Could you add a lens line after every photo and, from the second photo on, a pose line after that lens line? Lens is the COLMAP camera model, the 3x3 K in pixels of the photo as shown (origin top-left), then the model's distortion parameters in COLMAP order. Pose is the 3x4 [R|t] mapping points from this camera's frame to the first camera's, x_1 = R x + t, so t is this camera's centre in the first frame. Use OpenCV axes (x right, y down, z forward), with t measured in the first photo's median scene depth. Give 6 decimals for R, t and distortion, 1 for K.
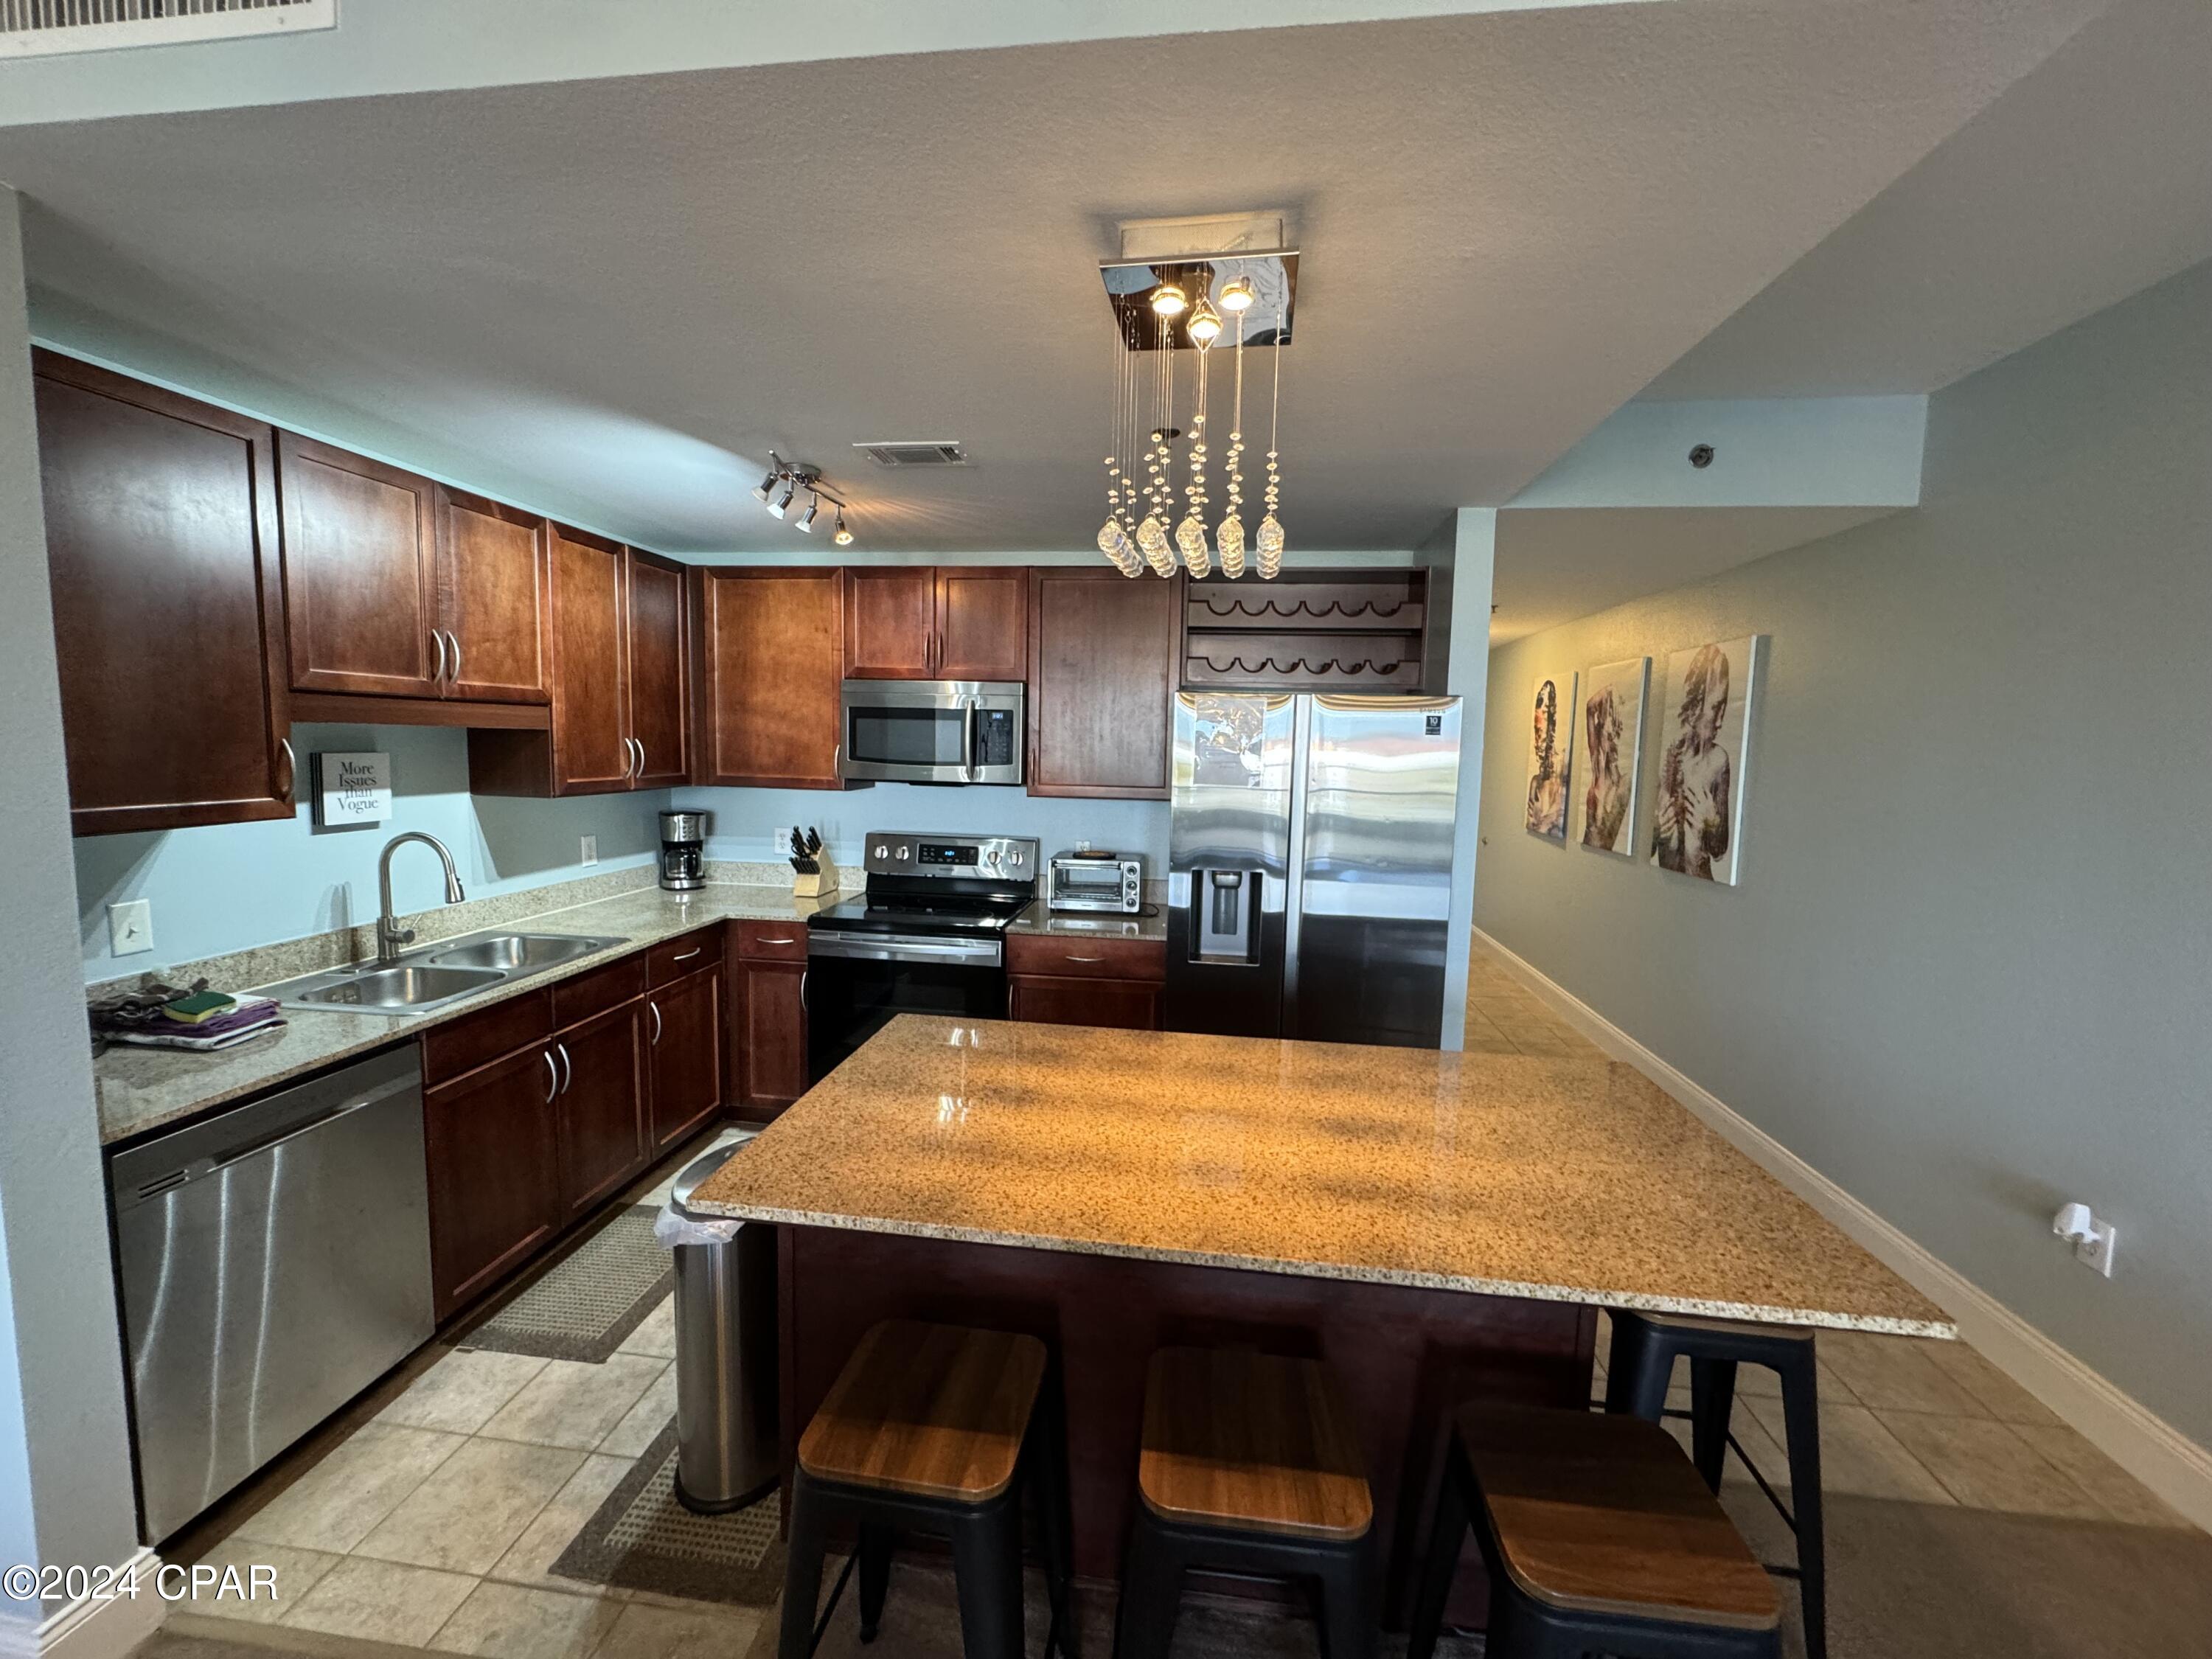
lens RADIAL K [[883.2, 0, 1108.6], [0, 883.2, 823.9], [0, 0, 1]] dist [-0.002479, 0.000291]
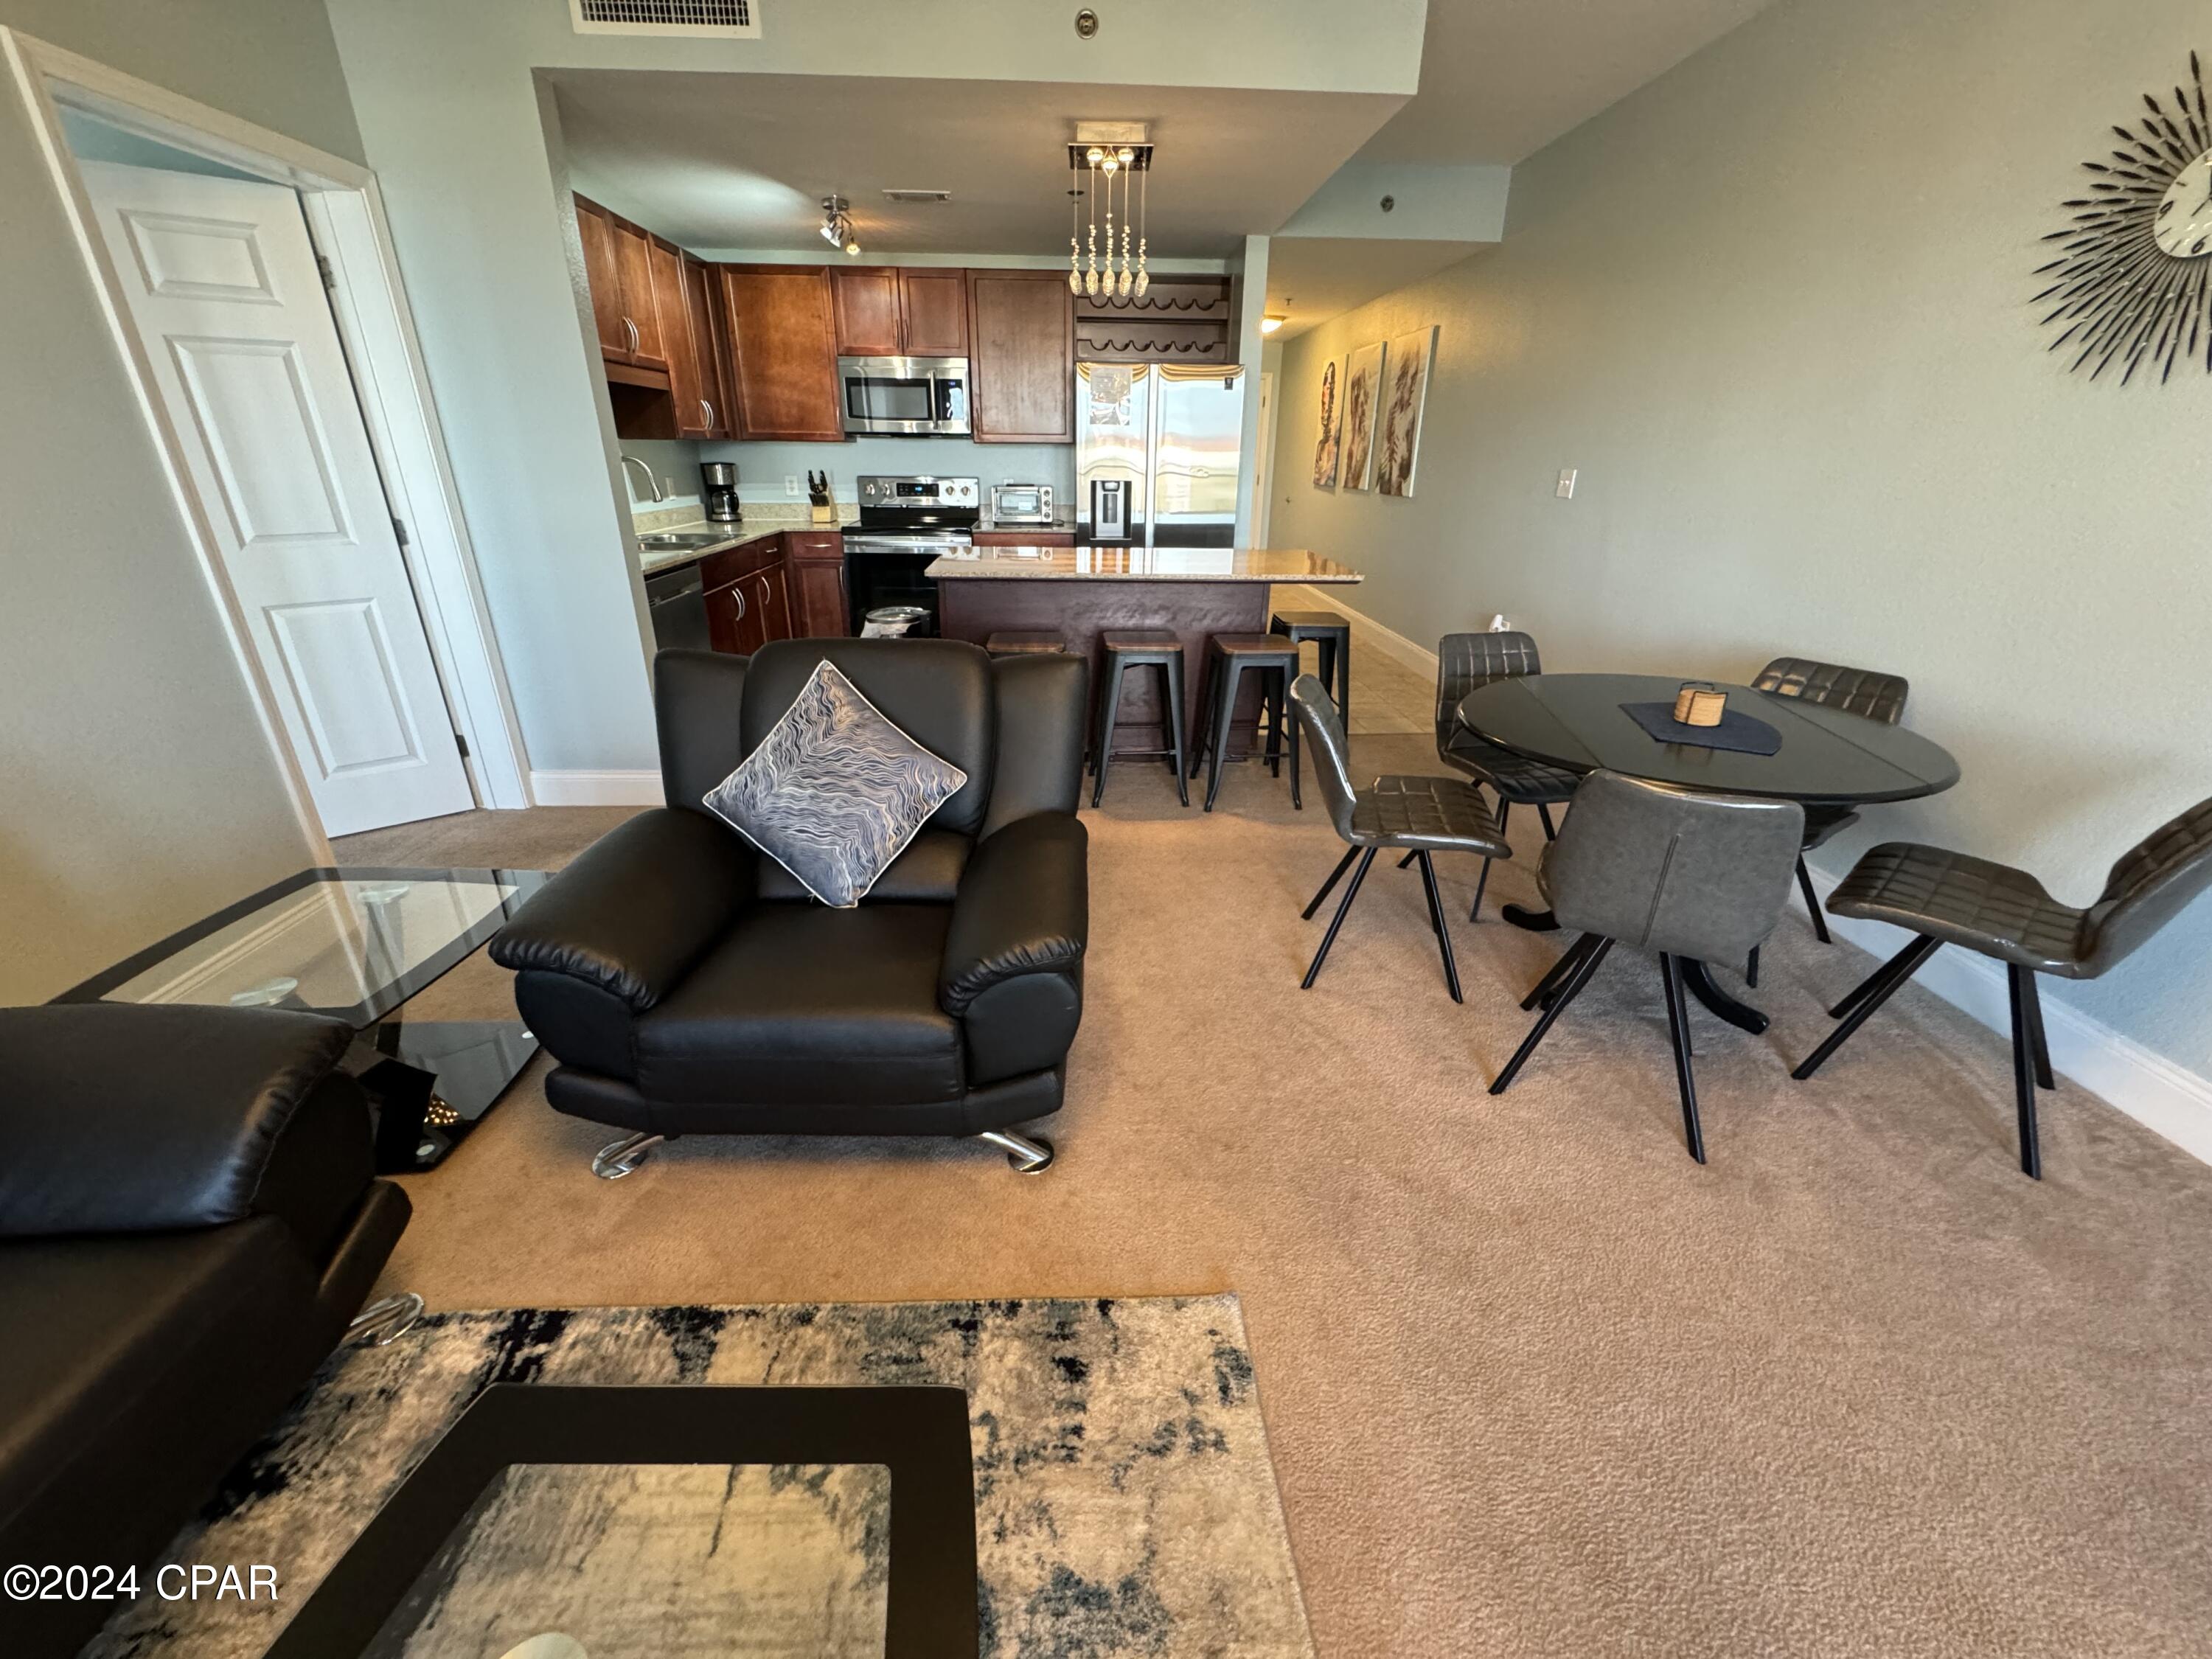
lens RADIAL K [[883.2, 0, 1103.2], [0, 883.2, 827.0], [0, 0, 1]] dist [-0.002479, 0.000291]
pose [[0.985547, -0.079150, 0.149773, -0.150595], [0.029287, 0.950431, 0.309554, 0.129251], [-0.166850, -0.300693, 0.939013, -0.633375]]
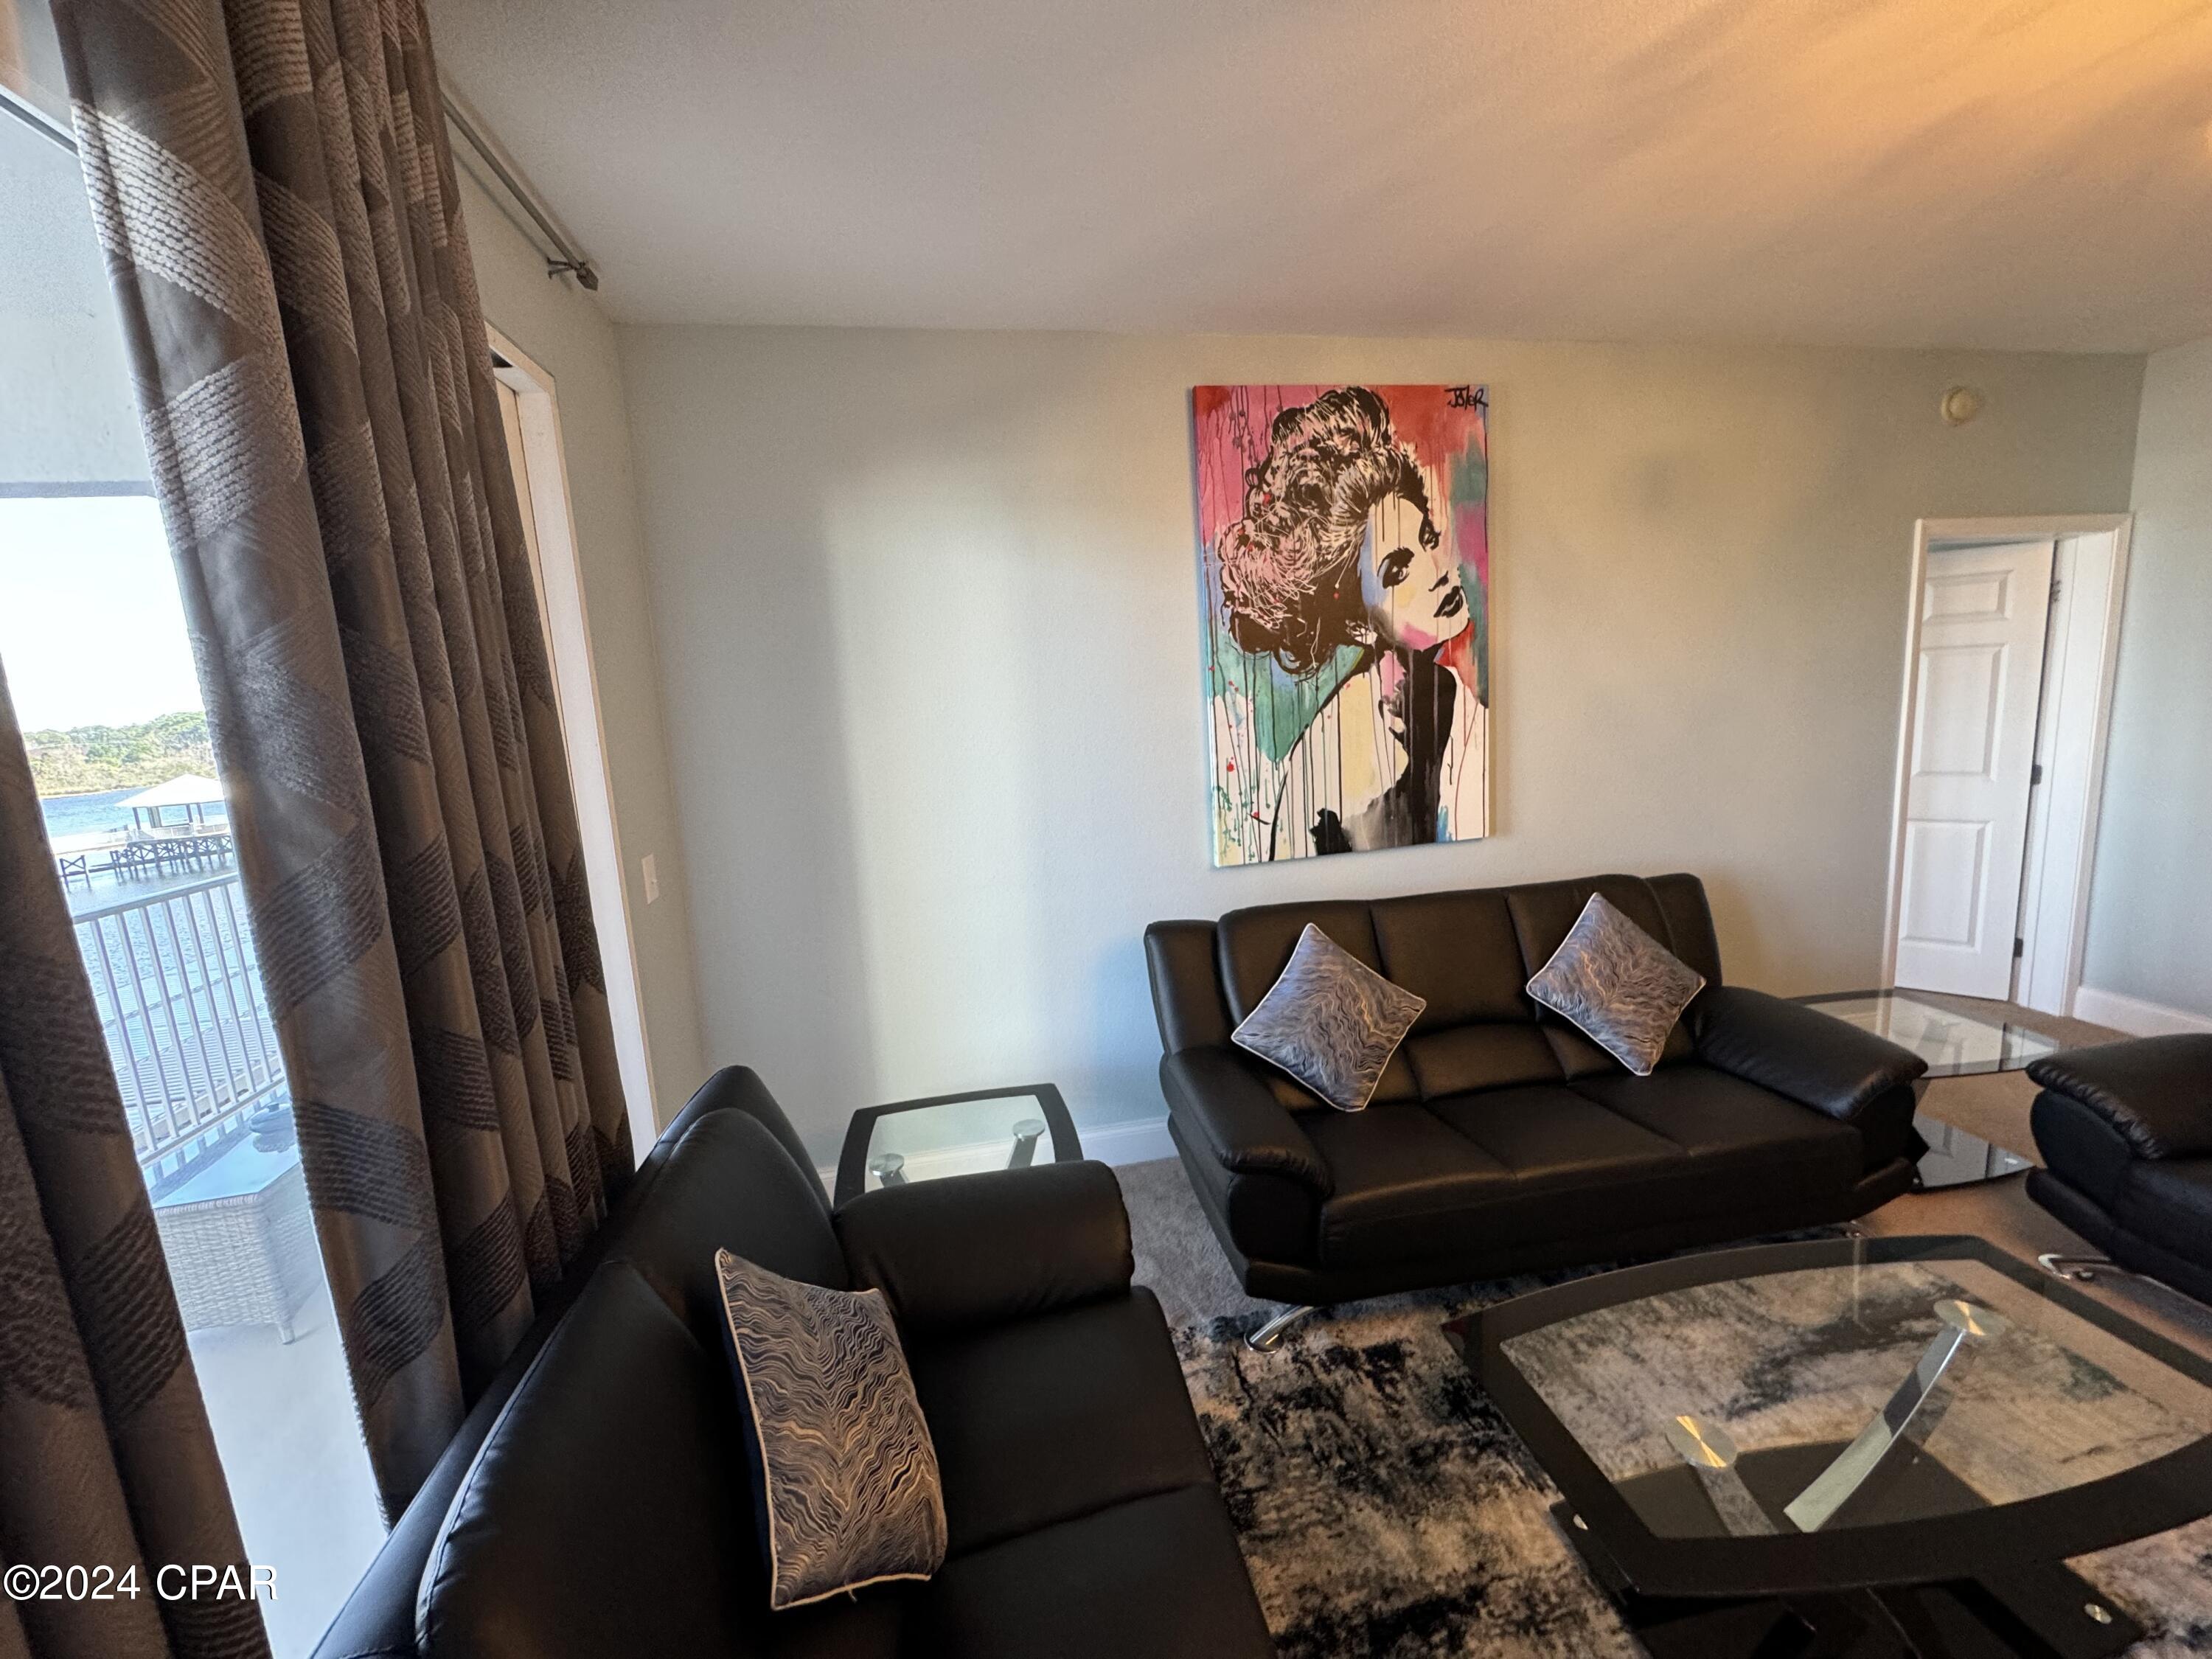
lens RADIAL K [[883.2, 0, 1103.4], [0, 883.2, 826.1], [0, 0, 1]] dist [-0.002479, 0.000291]
pose [[0.310187, 0.103227, -0.945054, -0.004578], [-0.030162, 0.994656, 0.098746, 0.092609], [0.950197, -0.002125, 0.311643, -1.041672]]
